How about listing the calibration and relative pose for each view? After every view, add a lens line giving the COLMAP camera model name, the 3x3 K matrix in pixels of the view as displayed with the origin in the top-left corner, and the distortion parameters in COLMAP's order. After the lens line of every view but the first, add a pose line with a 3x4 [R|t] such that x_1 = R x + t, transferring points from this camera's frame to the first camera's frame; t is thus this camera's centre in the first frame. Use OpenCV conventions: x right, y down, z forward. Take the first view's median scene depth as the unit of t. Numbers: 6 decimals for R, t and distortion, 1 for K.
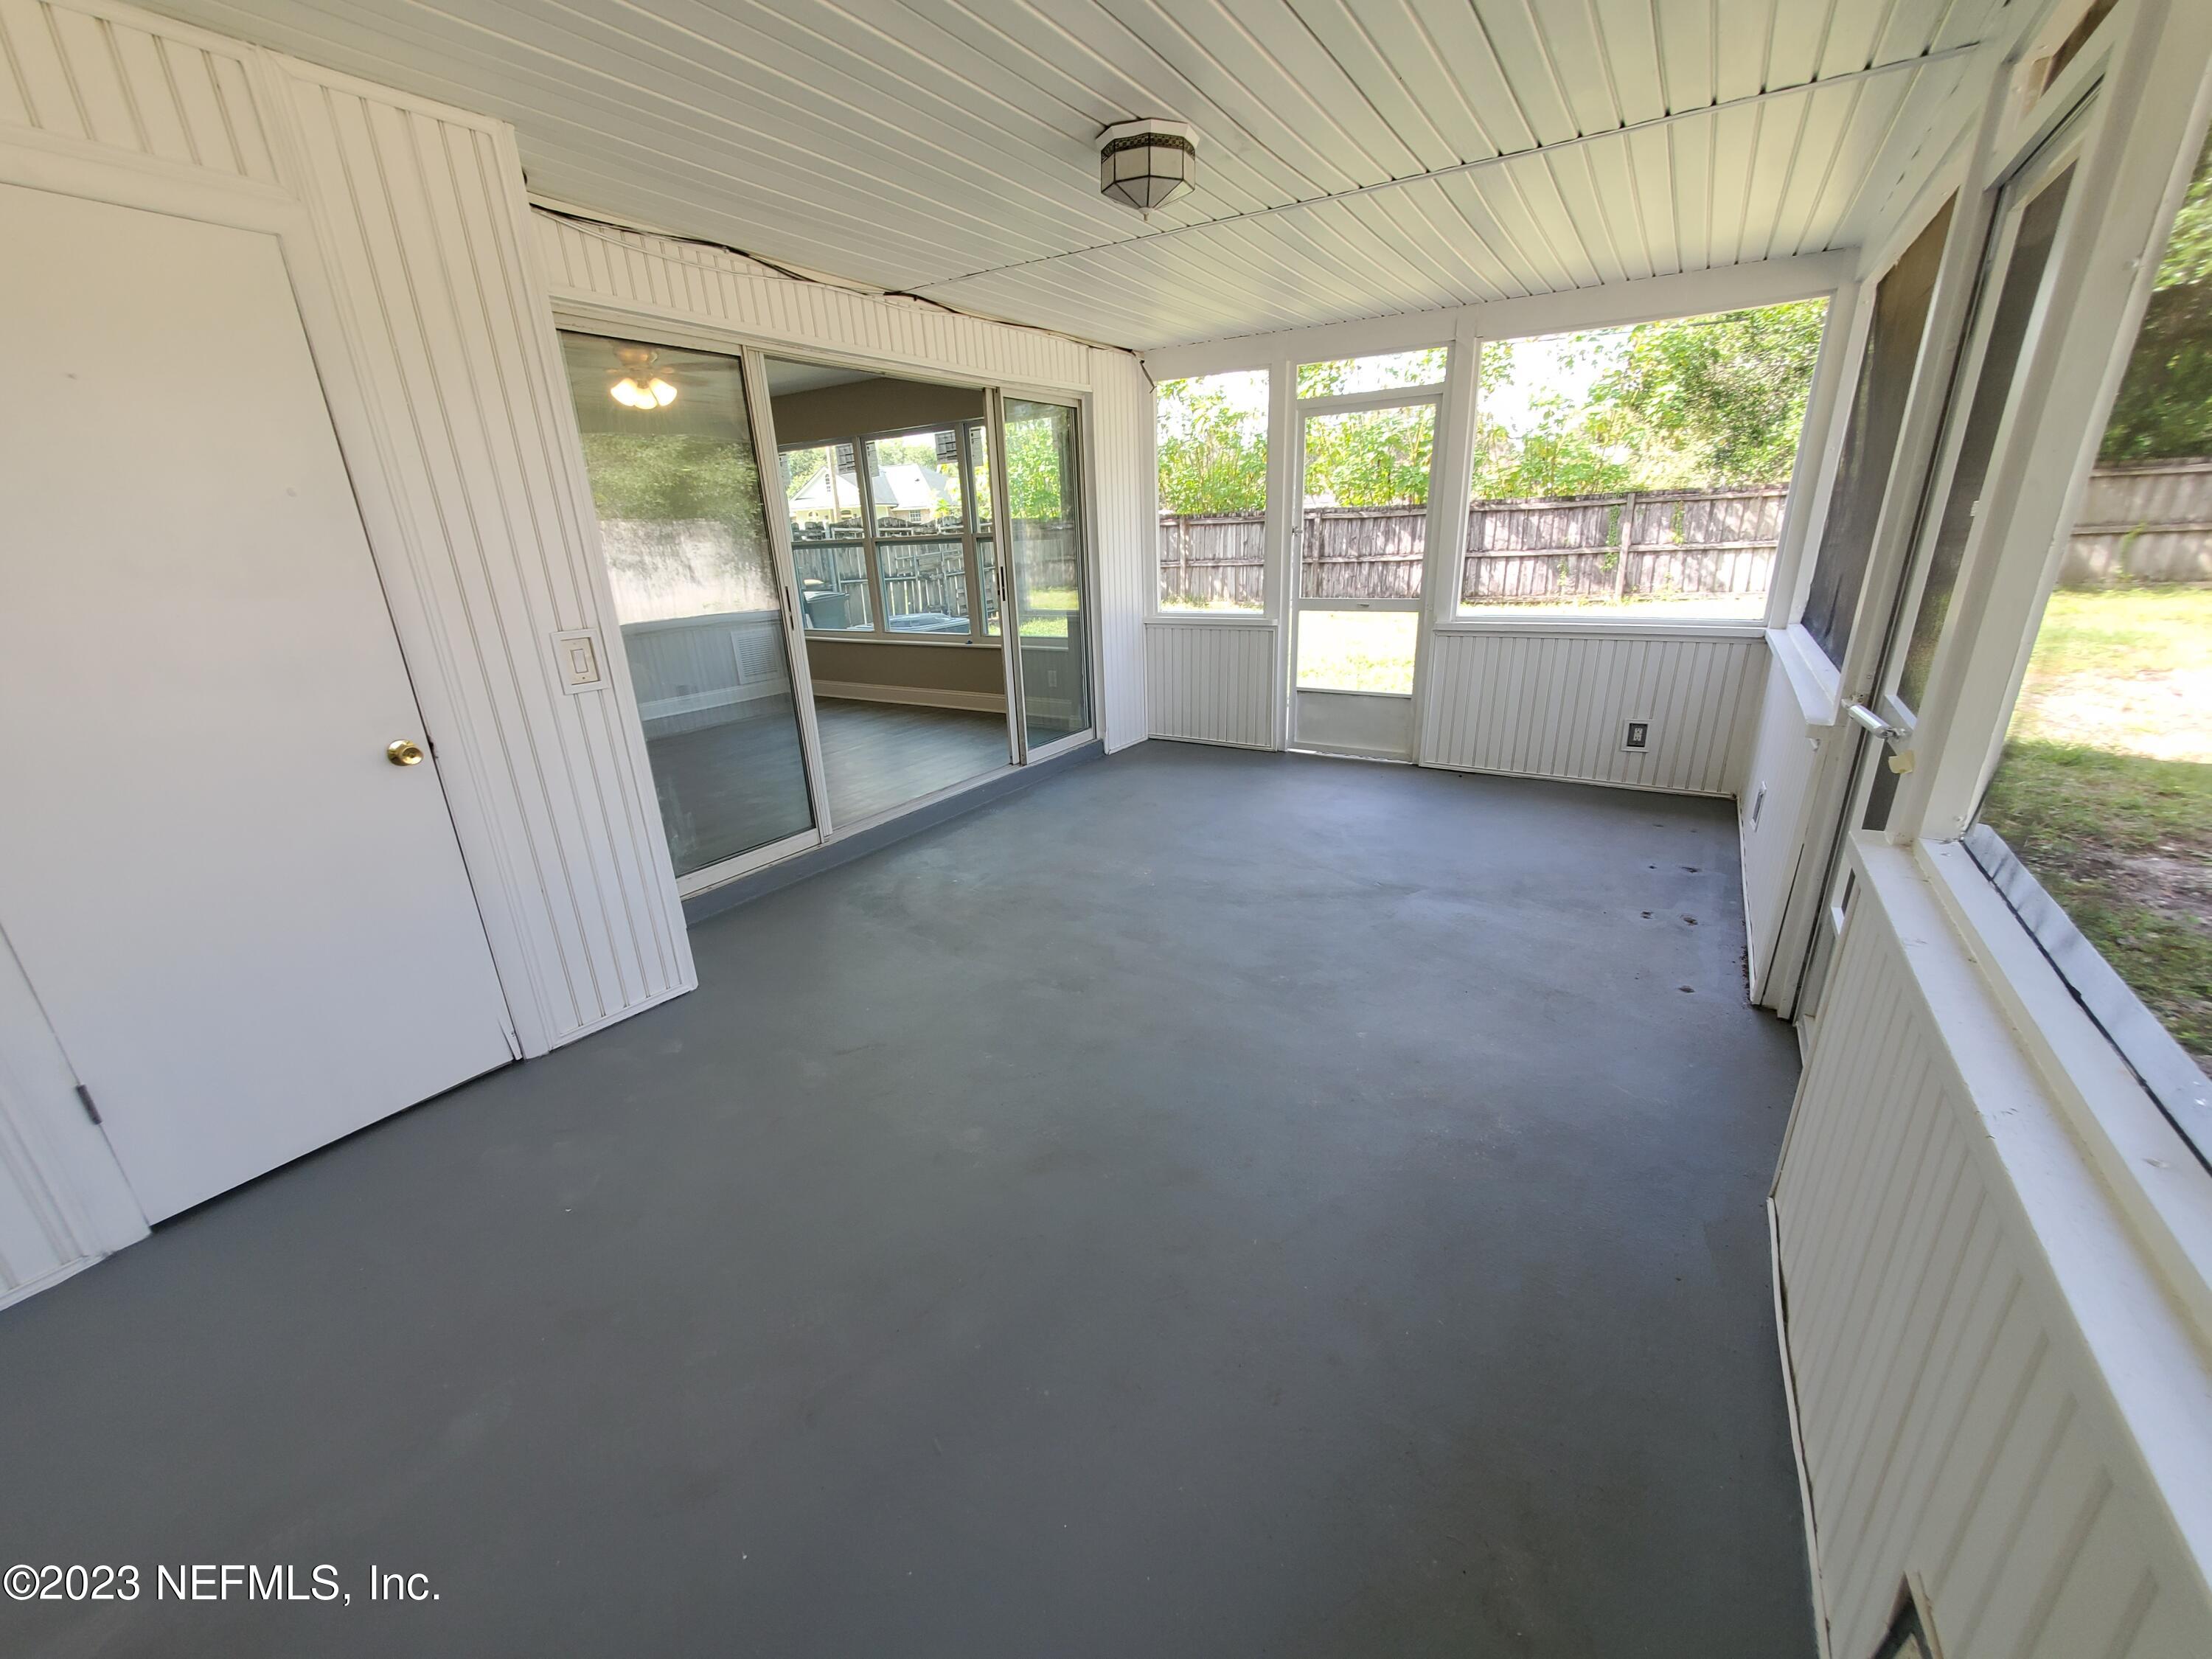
lens RADIAL K [[877.2, 0, 1099.5], [0, 877.2, 832.5], [0, 0, 1]] dist [0.015996, -0.008607]
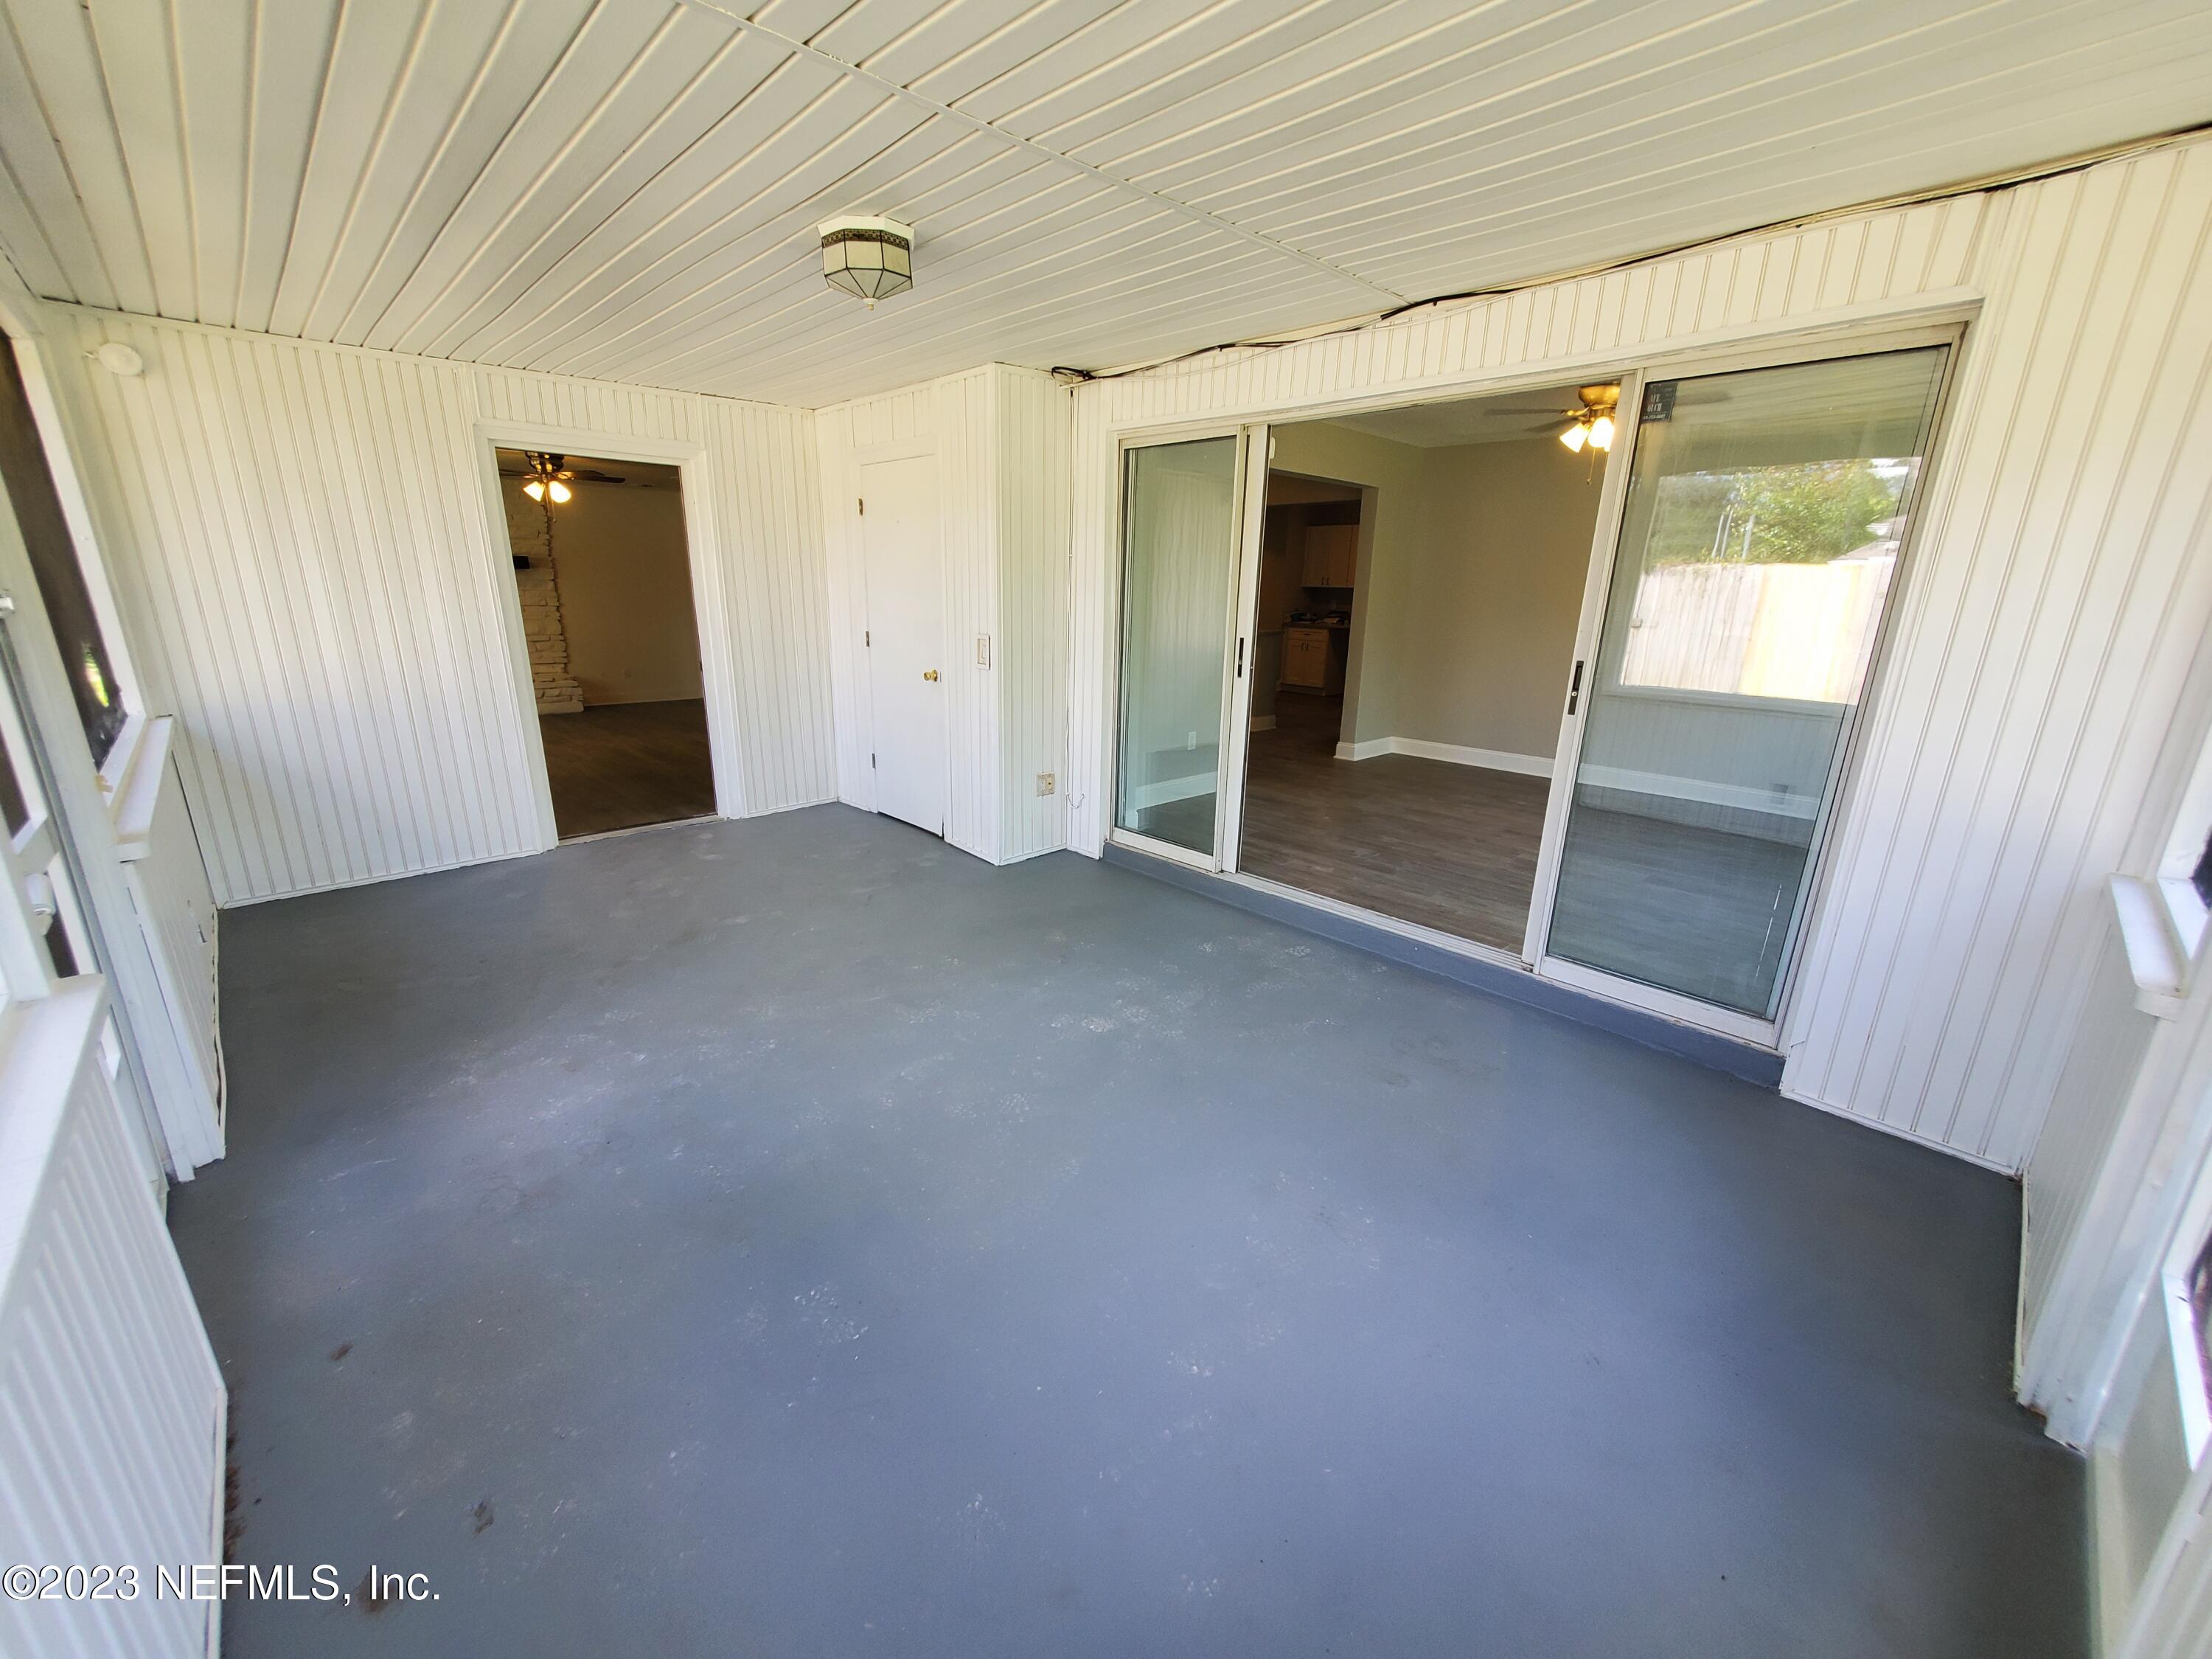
lens RADIAL K [[877.2, 0, 1099.5], [0, 877.2, 832.5], [0, 0, 1]] dist [0.015996, -0.008607]
pose [[-0.227517, 0.296504, -0.927535, 0.569262], [-0.336349, 0.869962, 0.360604, -0.304728], [0.913841, 0.394019, -0.098203, 0.789725]]
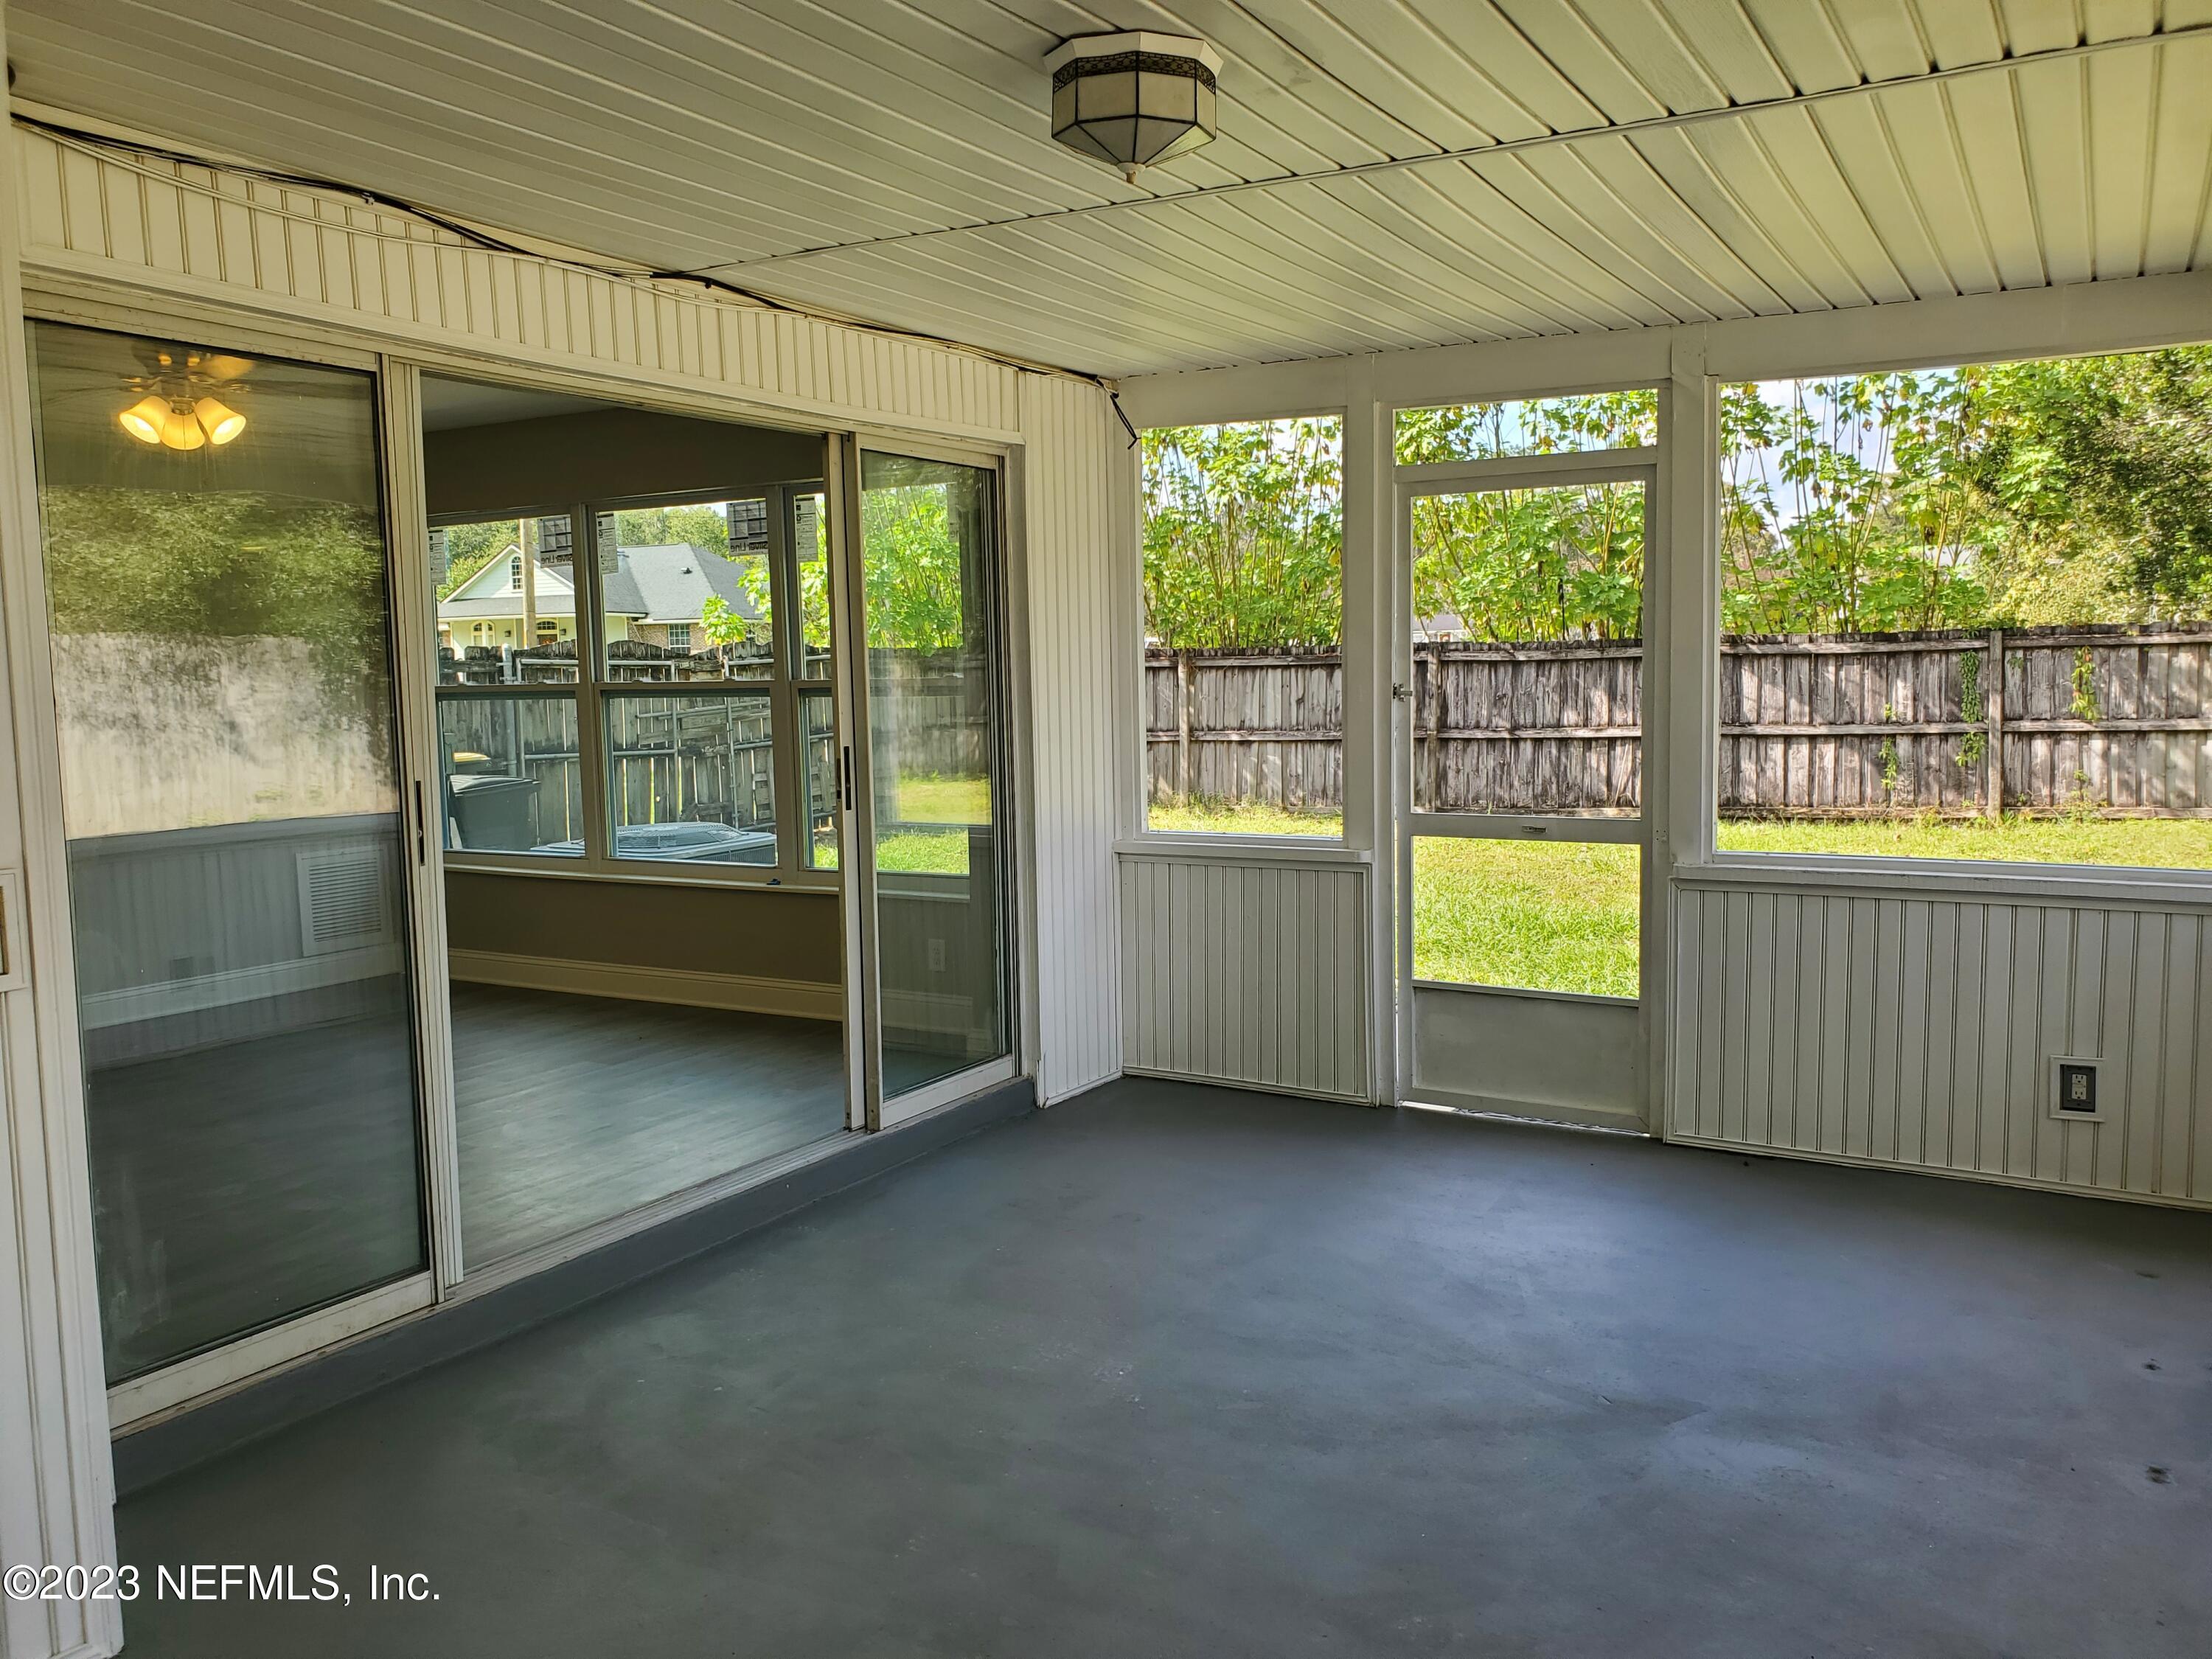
lens RADIAL K [[1736.1, 0, 1108.0], [0, 1736.1, 817.9], [0, 0, 1]] dist [0.009594, 0.006542]
pose [[0.998700, 0.016753, 0.048140, -0.004324], [-0.004572, 0.970083, -0.242729, -0.013178], [-0.050766, 0.242194, 0.968899, 0.008266]]
